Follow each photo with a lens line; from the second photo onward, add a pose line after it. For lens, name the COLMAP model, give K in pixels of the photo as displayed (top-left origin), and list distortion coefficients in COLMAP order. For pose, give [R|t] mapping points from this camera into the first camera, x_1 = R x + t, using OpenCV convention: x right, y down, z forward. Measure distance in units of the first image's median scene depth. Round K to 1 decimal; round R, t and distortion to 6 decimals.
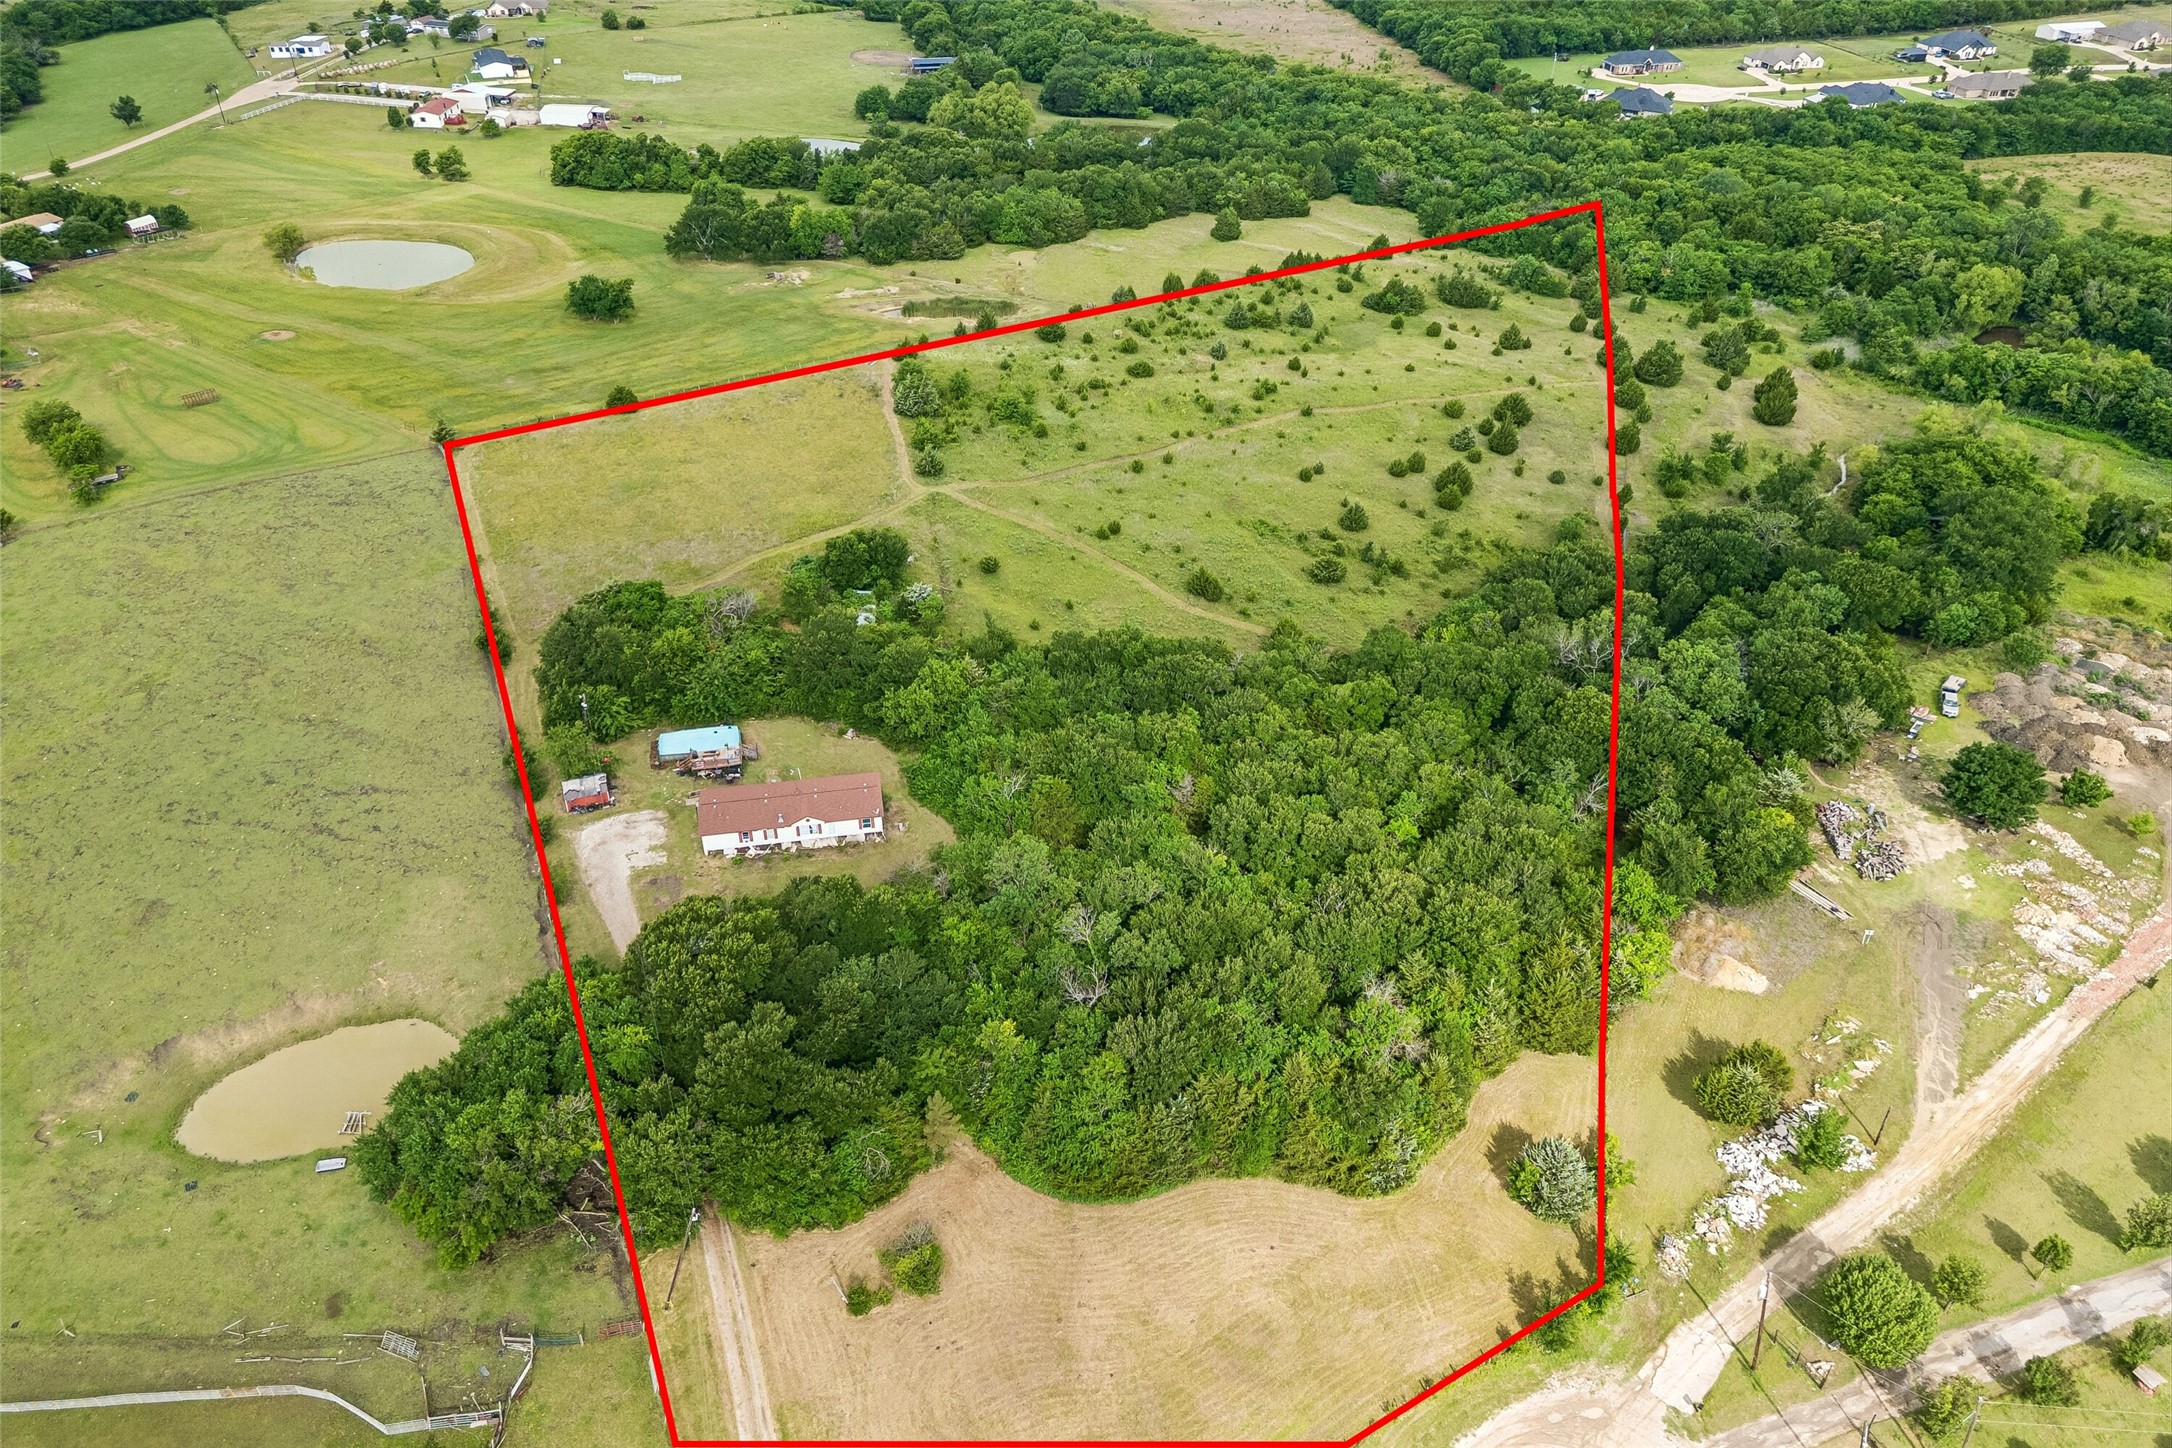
lens RADIAL K [[1528.2, 0, 1086.0], [0, 1528.2, 724.0], [0, 0, 1]] dist [0.076967, -0.072447]
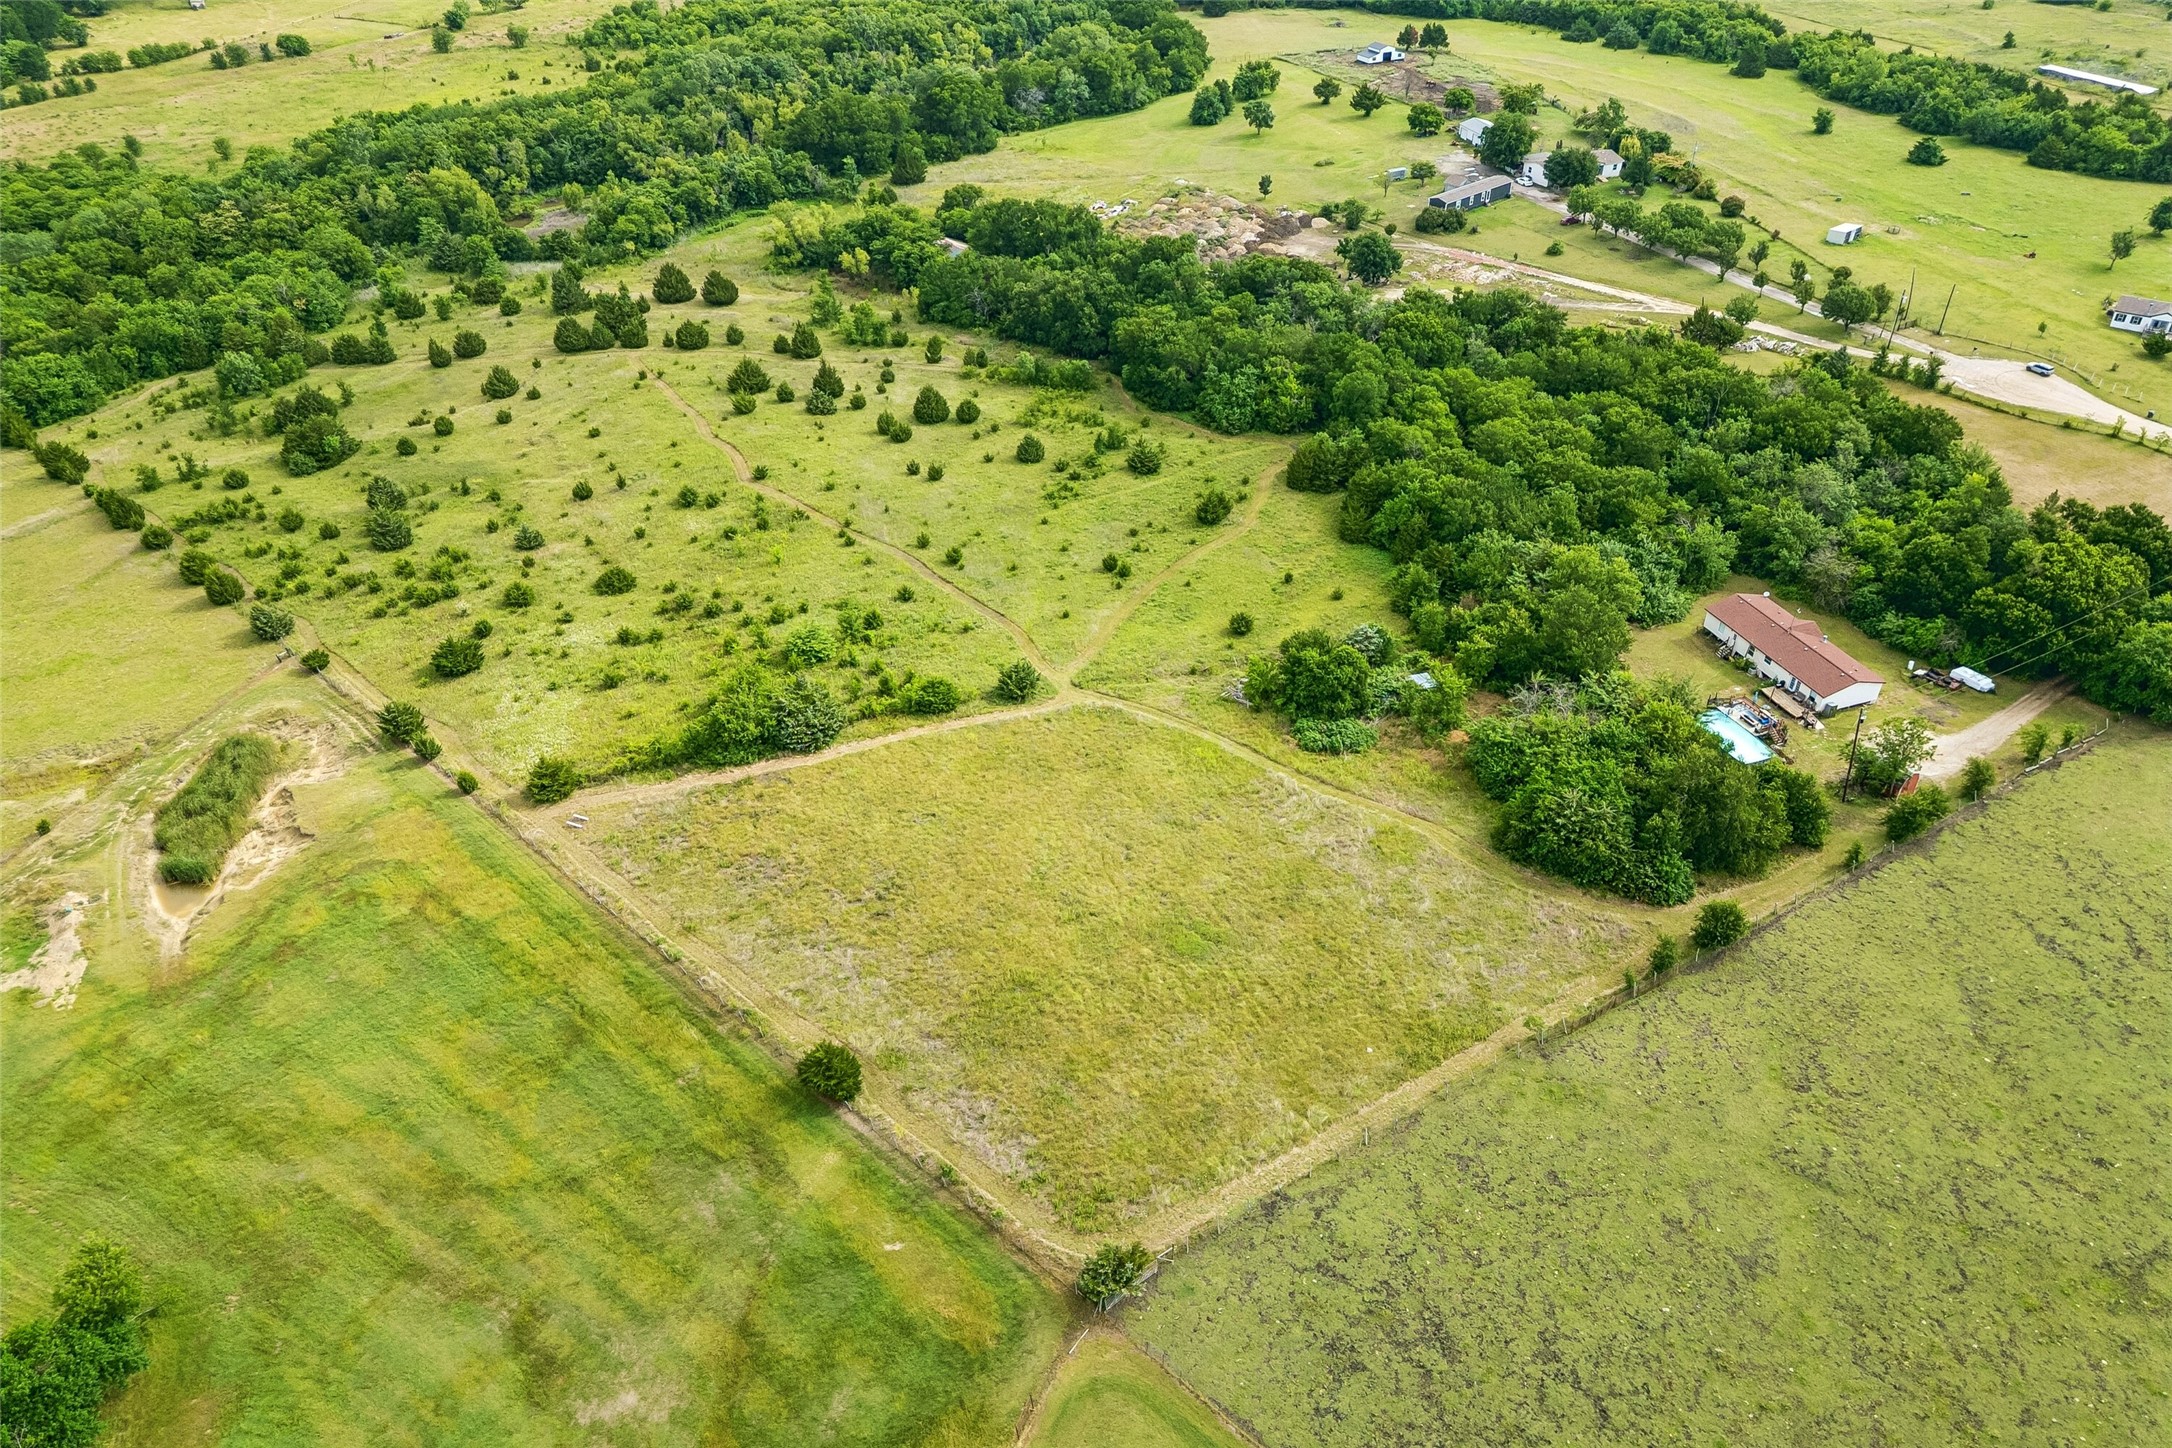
lens RADIAL K [[1559.4, 0, 1104.7], [0, 1559.4, 669.3], [0, 0, 1]] dist [0.091446, -0.092996]
pose [[-0.181887, -0.545858, 0.817897, -0.928052], [0.560068, 0.626161, 0.542445, -0.722925], [-0.808233, 0.556741, 0.191827, 1.113695]]
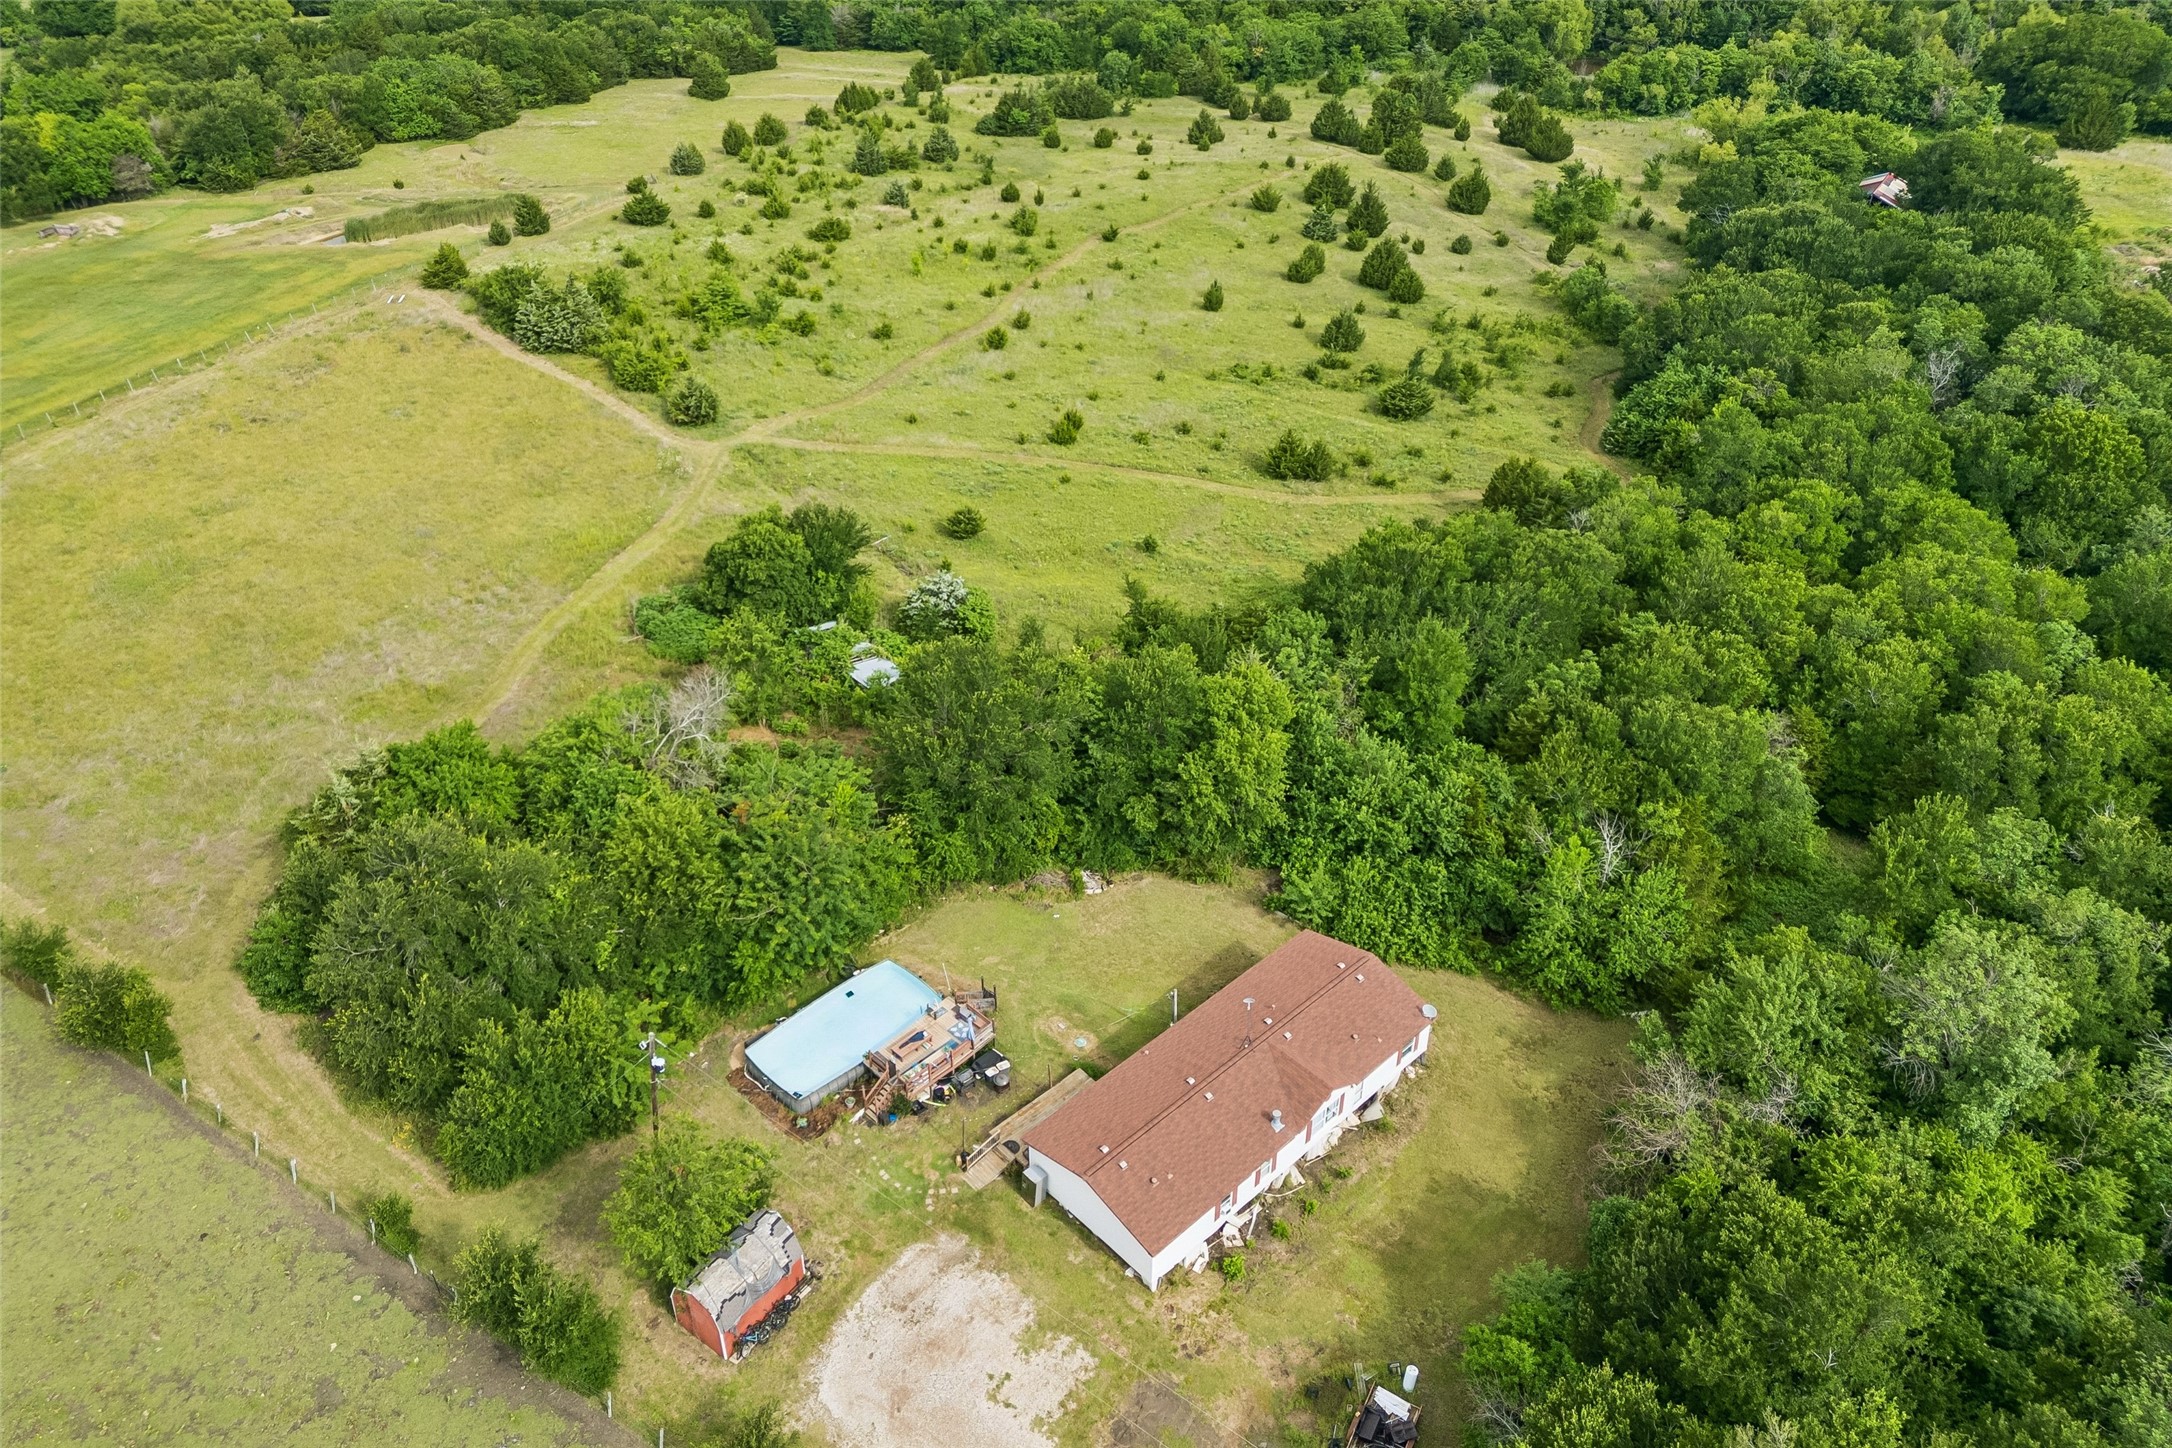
lens RADIAL K [[1559.4, 0, 1104.7], [0, 1559.4, 669.3], [0, 0, 1]] dist [0.091446, -0.092996]
pose [[0.833184, -0.303851, 0.462037, -0.365566], [0.318091, 0.946791, 0.049033, -0.080276], [-0.452351, 0.106116, 0.885504, 0.588841]]
